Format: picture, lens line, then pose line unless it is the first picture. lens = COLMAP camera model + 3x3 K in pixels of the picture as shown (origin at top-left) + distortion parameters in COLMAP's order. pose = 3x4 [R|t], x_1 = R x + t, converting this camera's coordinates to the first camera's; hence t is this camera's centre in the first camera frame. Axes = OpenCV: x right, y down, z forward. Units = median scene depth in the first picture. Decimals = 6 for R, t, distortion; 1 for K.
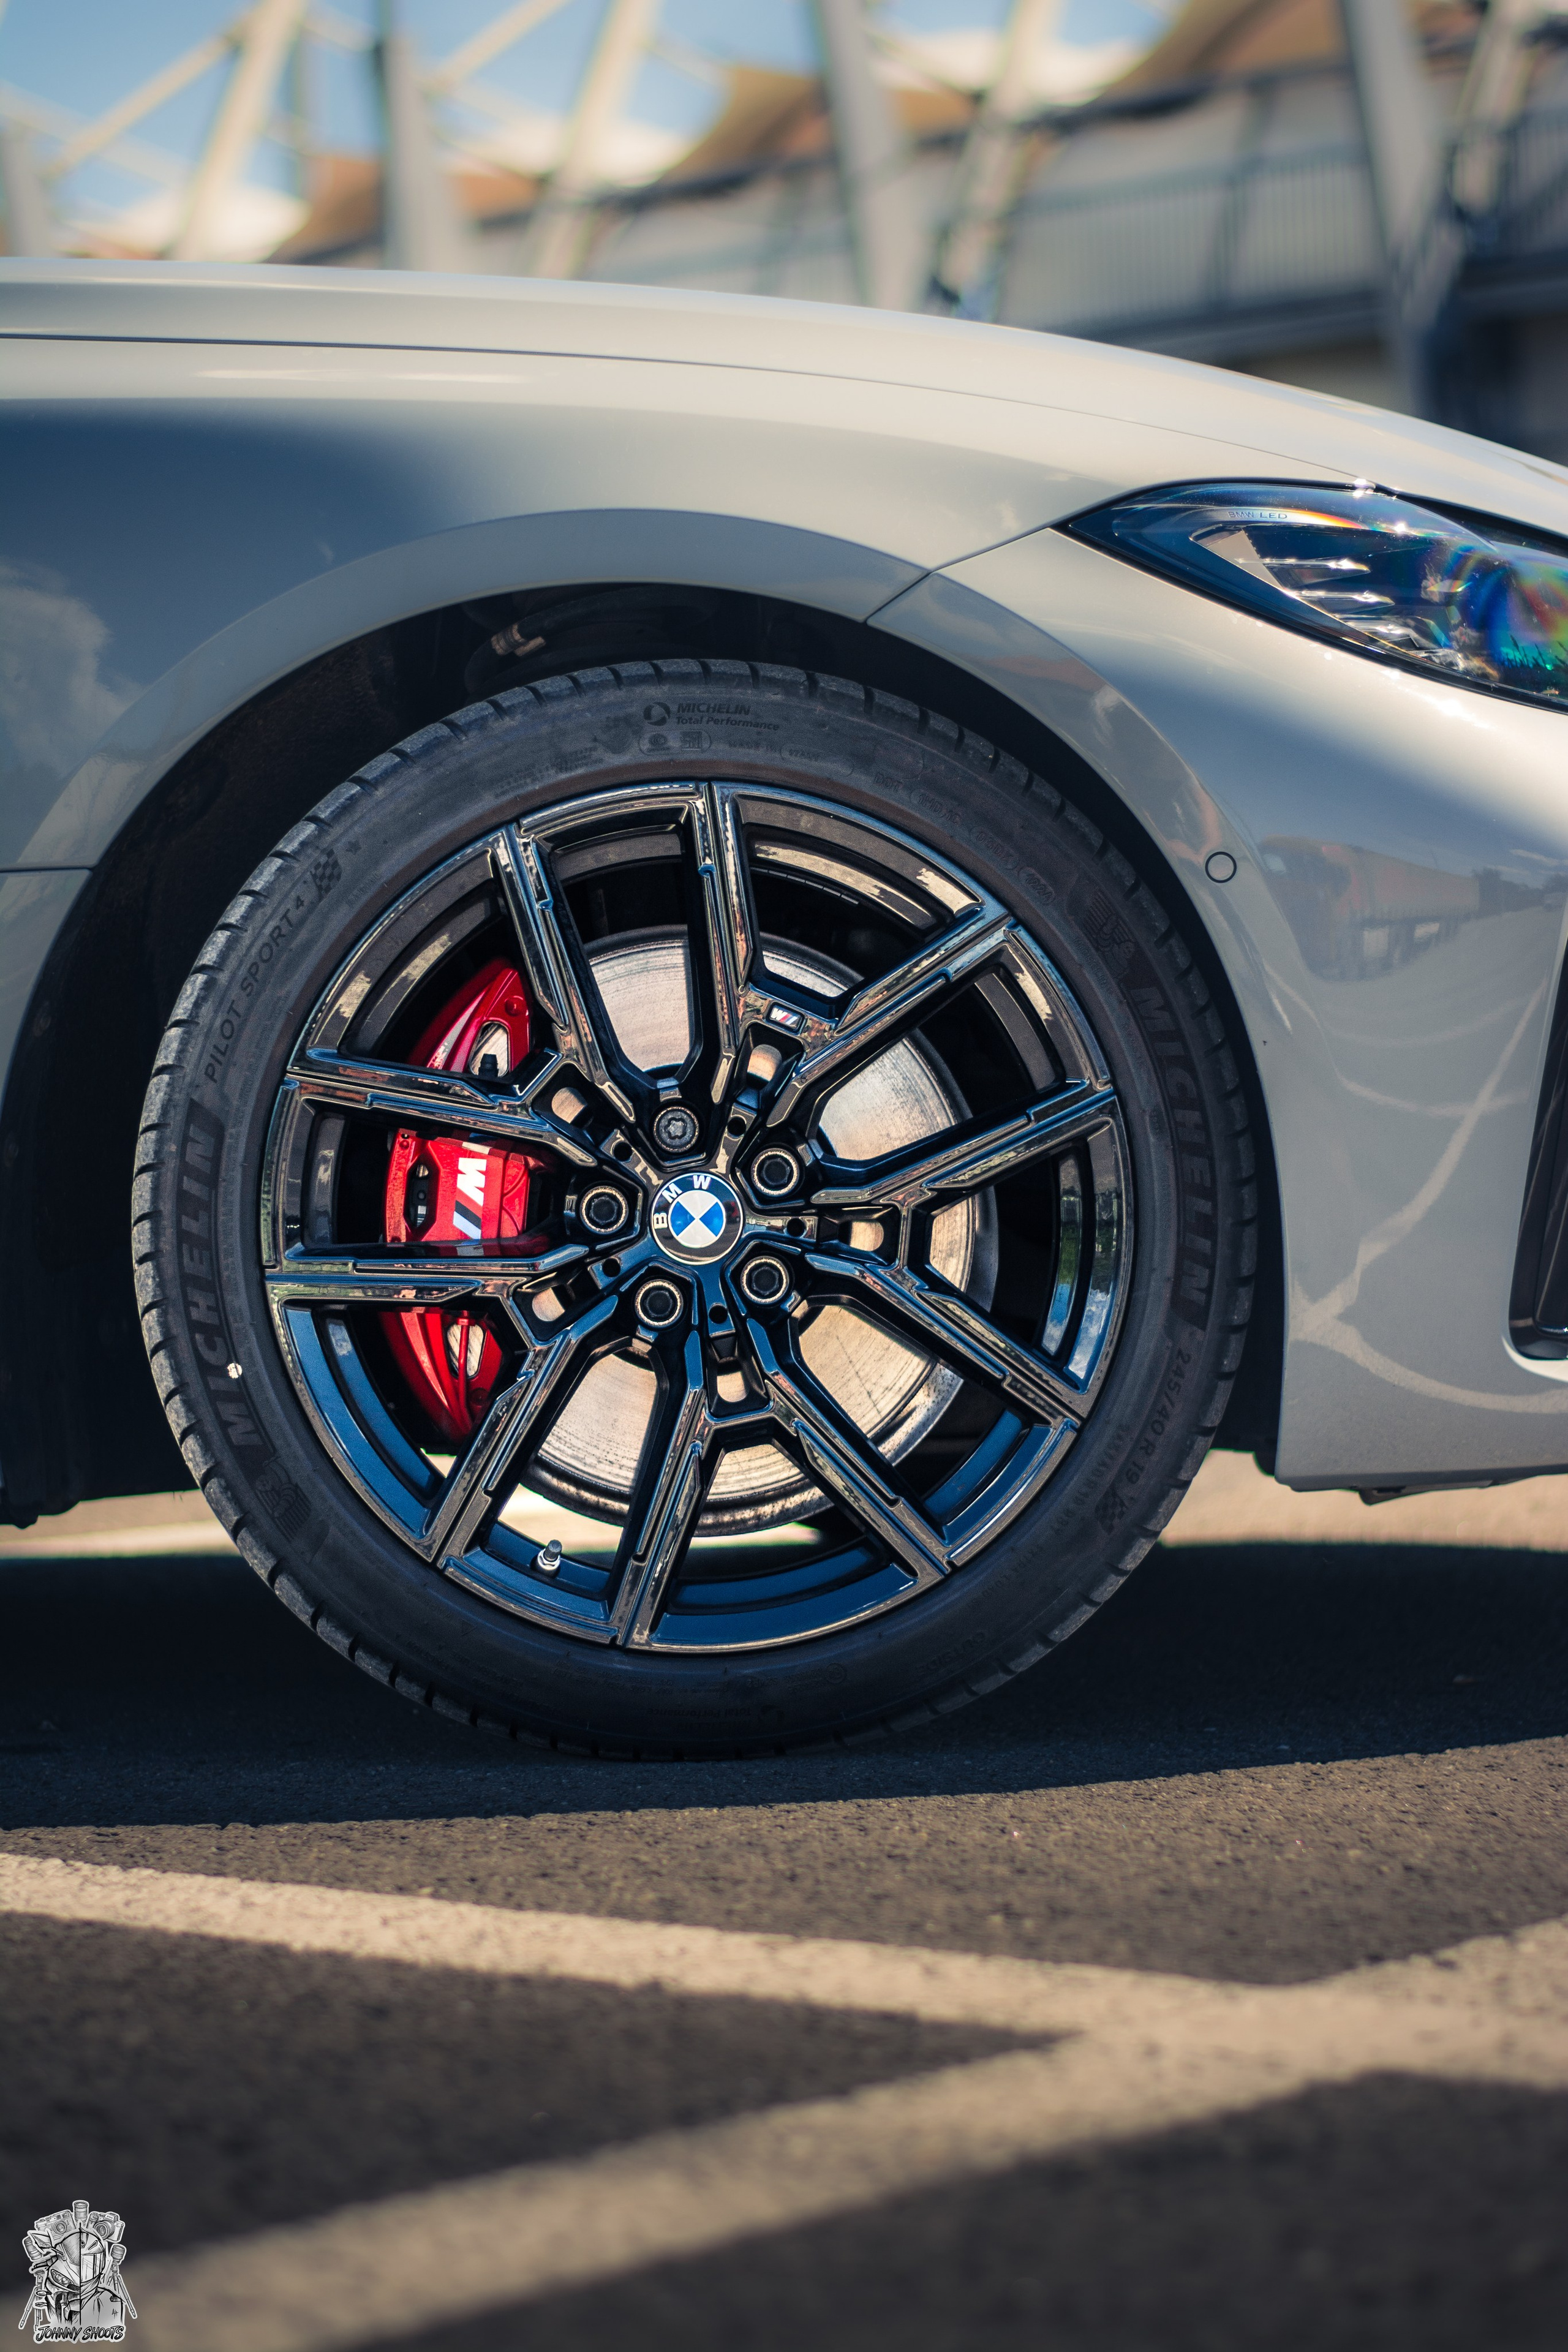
lens RADIAL K [[5216.5, 0, 784.0], [0, 5216.5, 1176.0], [0, 0, 1]] dist [-0.110132, 0.187872]
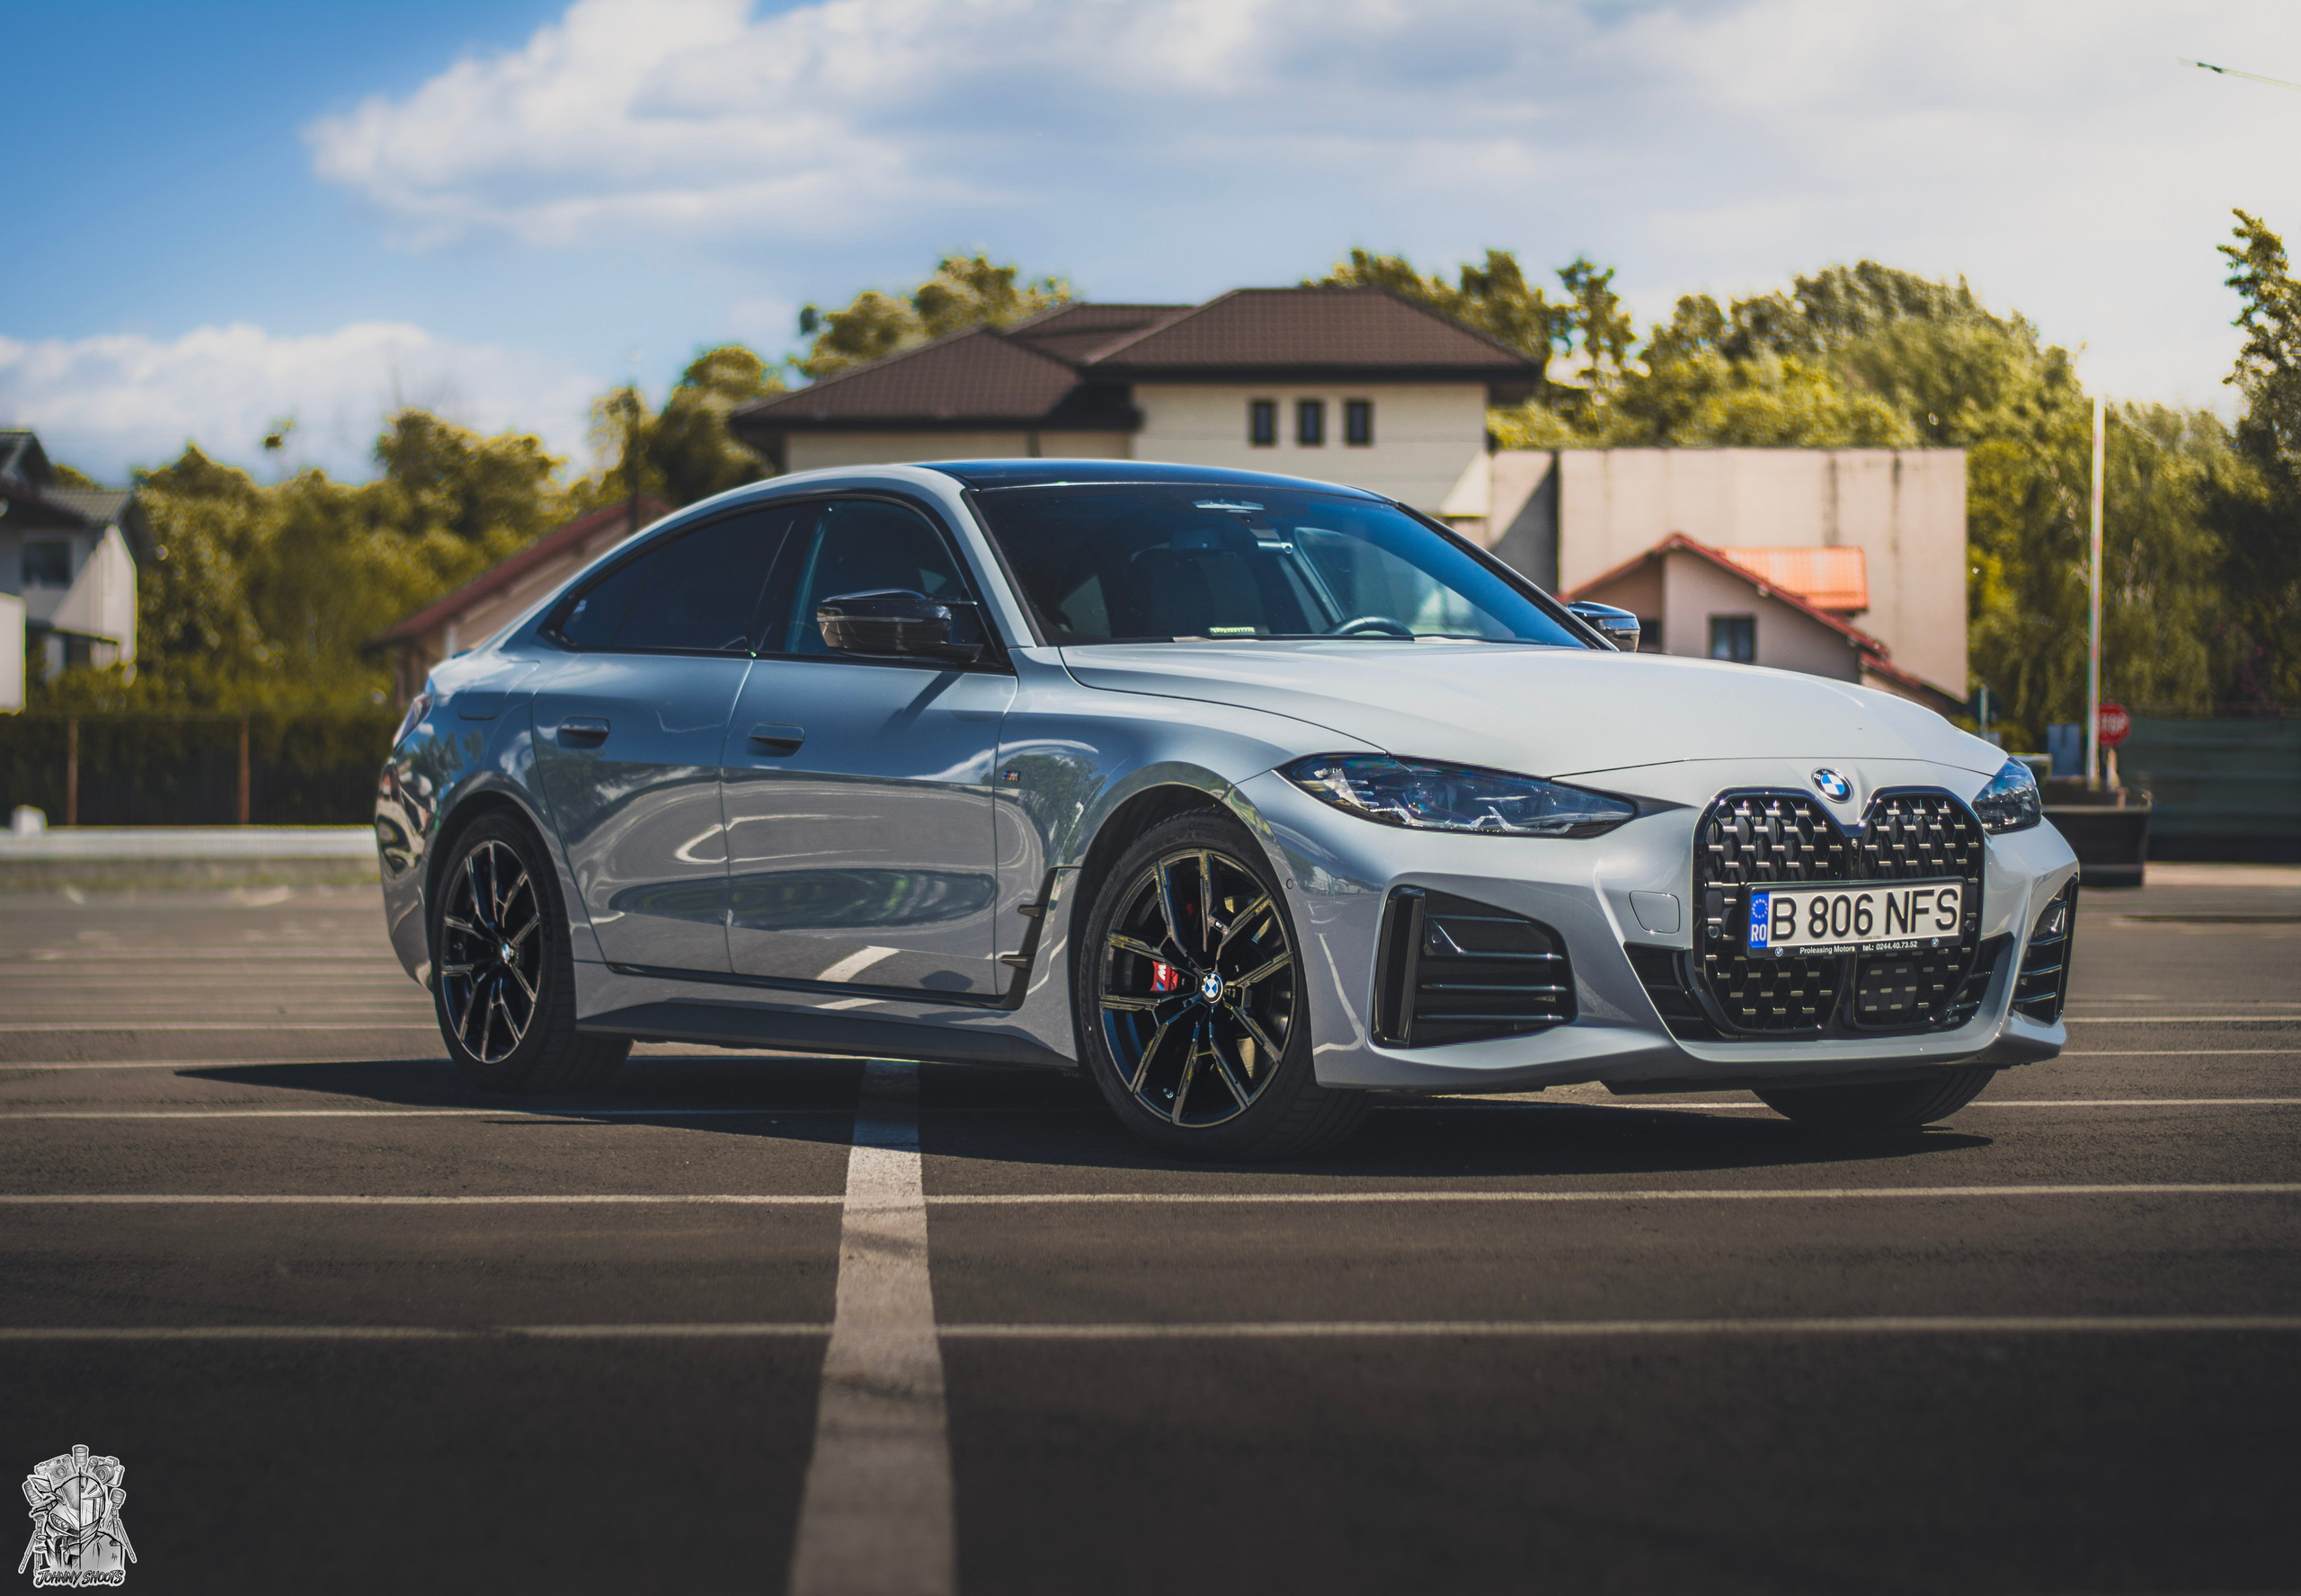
lens RADIAL K [[5310.6, 0, 1150.5], [0, 5310.6, 798.0], [0, 0, 1]] dist [-0.113973, -0.115615]
pose [[0.688730, 0.025723, -0.724561, 2.267451], [-0.020363, 0.999662, 0.016133, -0.156673], [0.724732, 0.003643, 0.689022, -1.213051]]
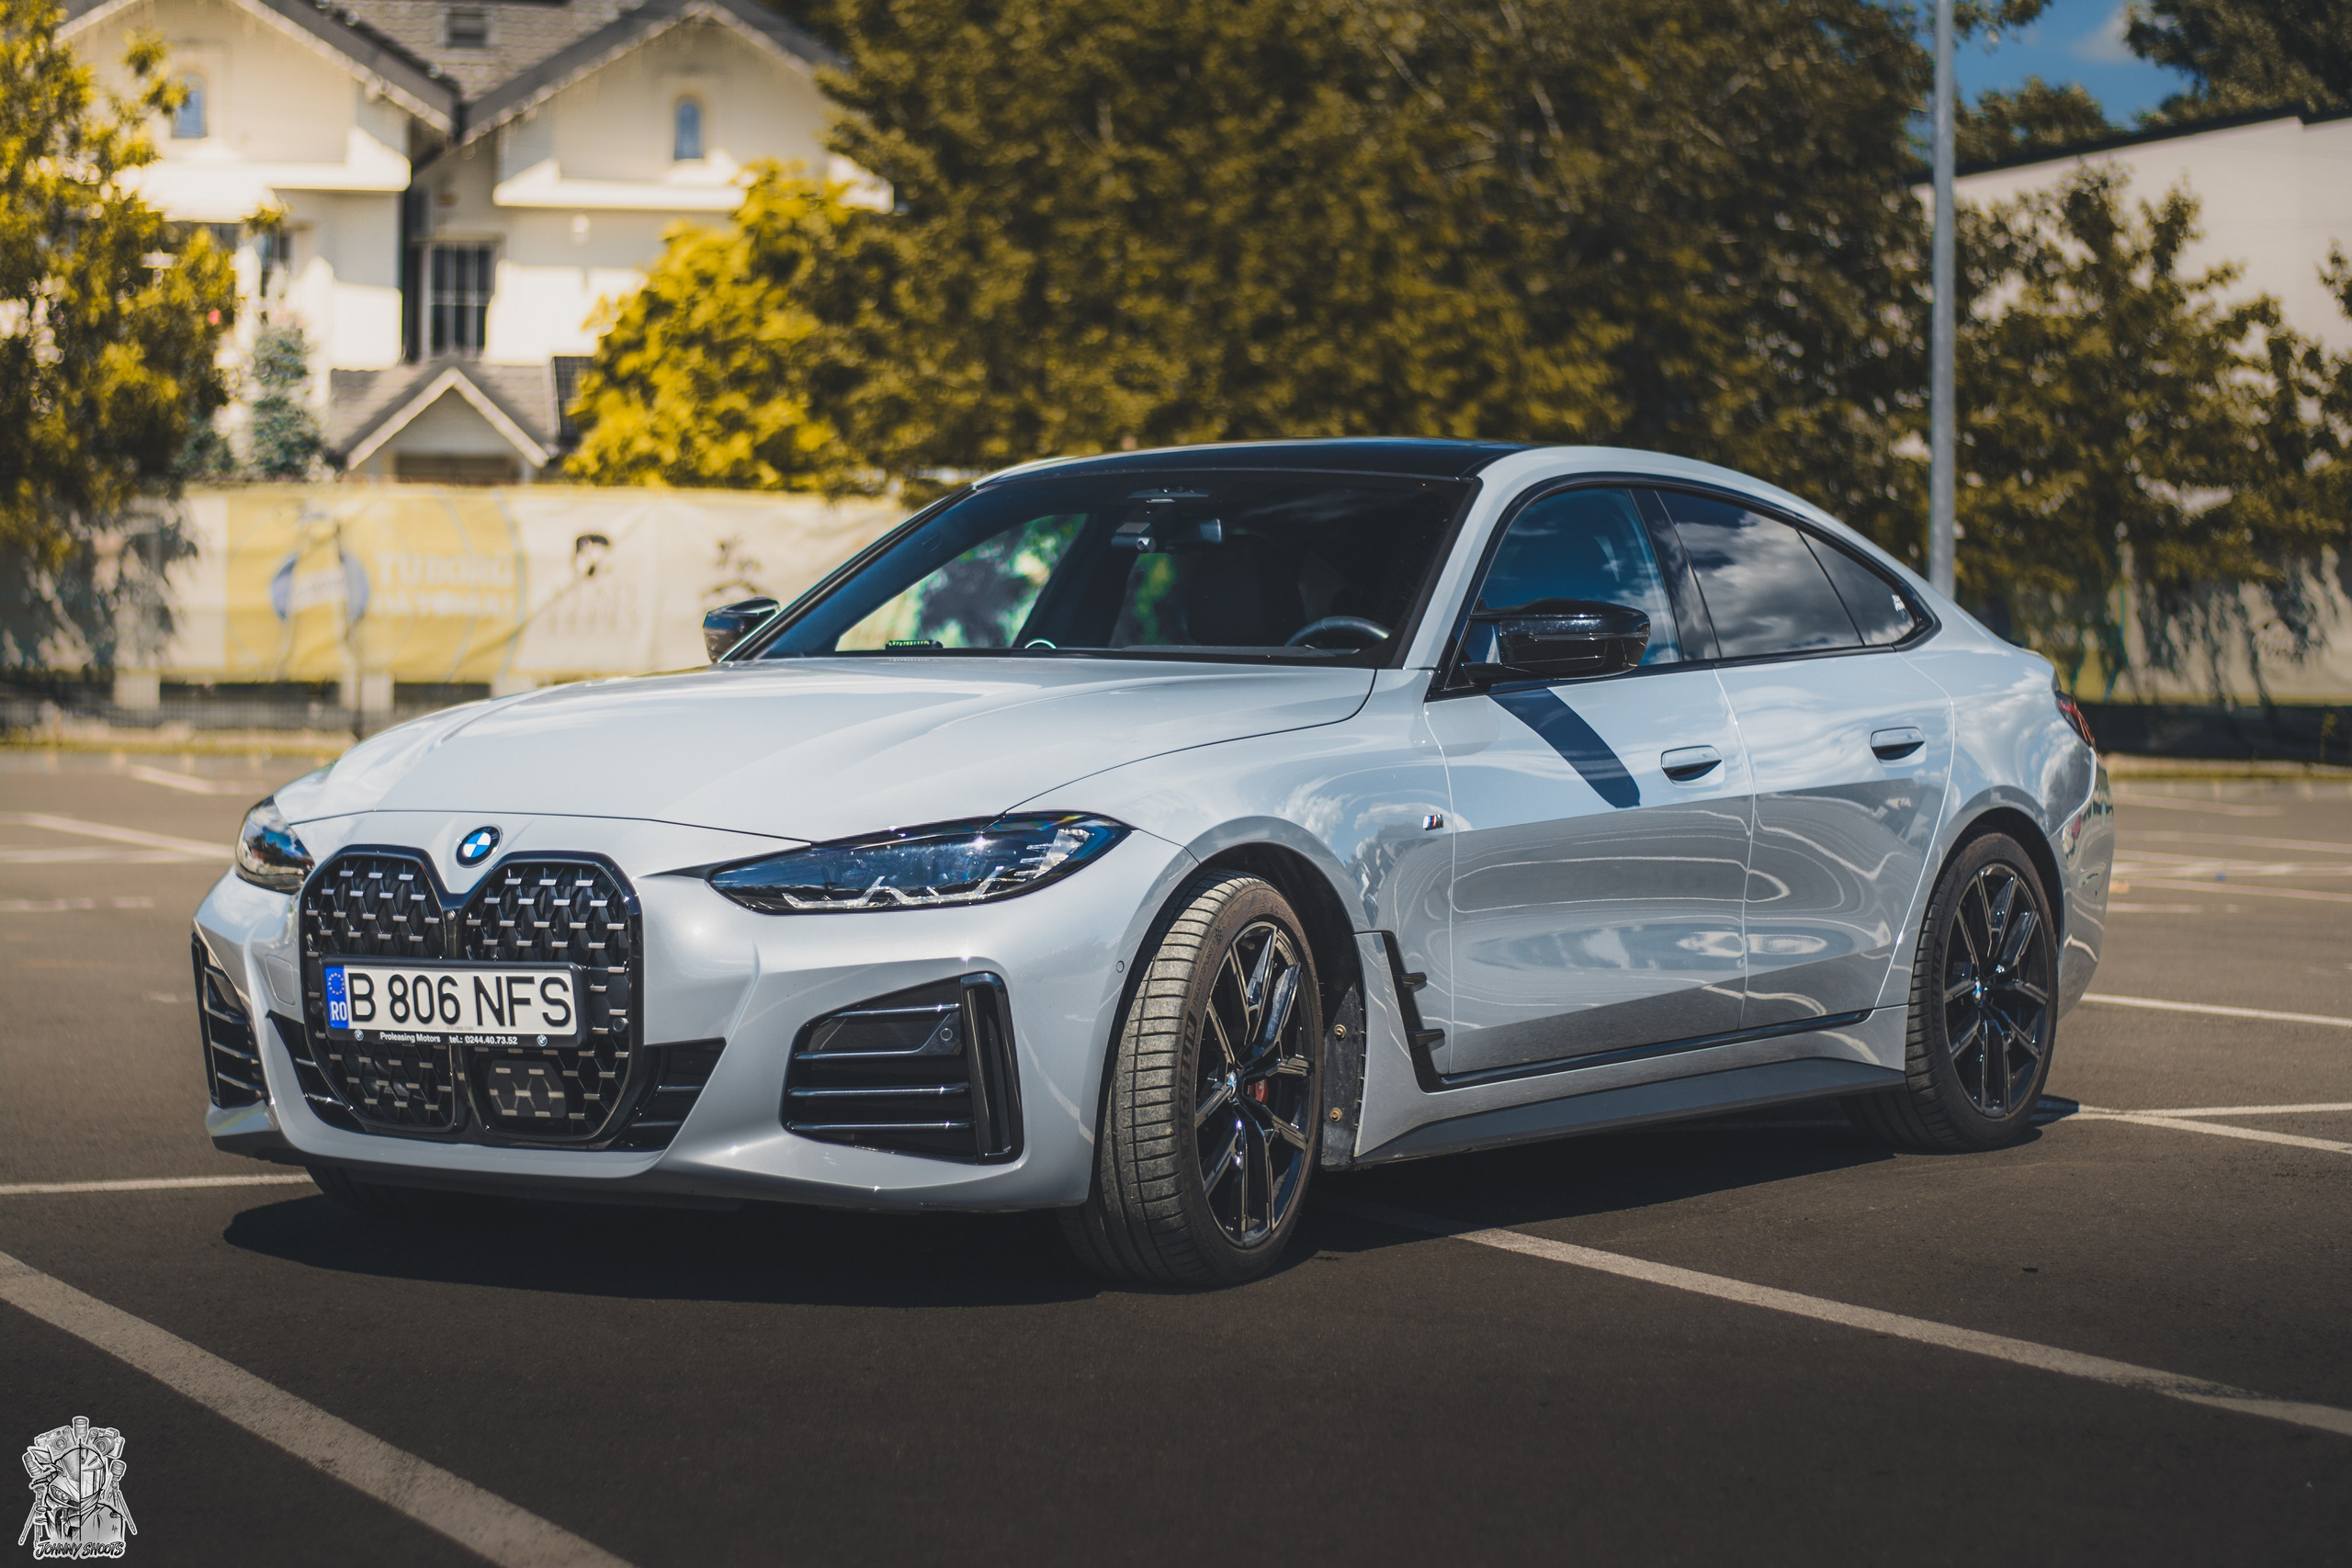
lens RADIAL K [[5289.3, 0, 1176.0], [0, 5289.3, 784.0], [0, 0, 1]] dist [-0.094867, -0.326724]
pose [[-0.401731, 0.048847, -0.914454, 2.564688], [-0.003484, 0.998488, 0.054866, -0.300699], [0.915751, 0.025227, -0.400953, 2.632360]]
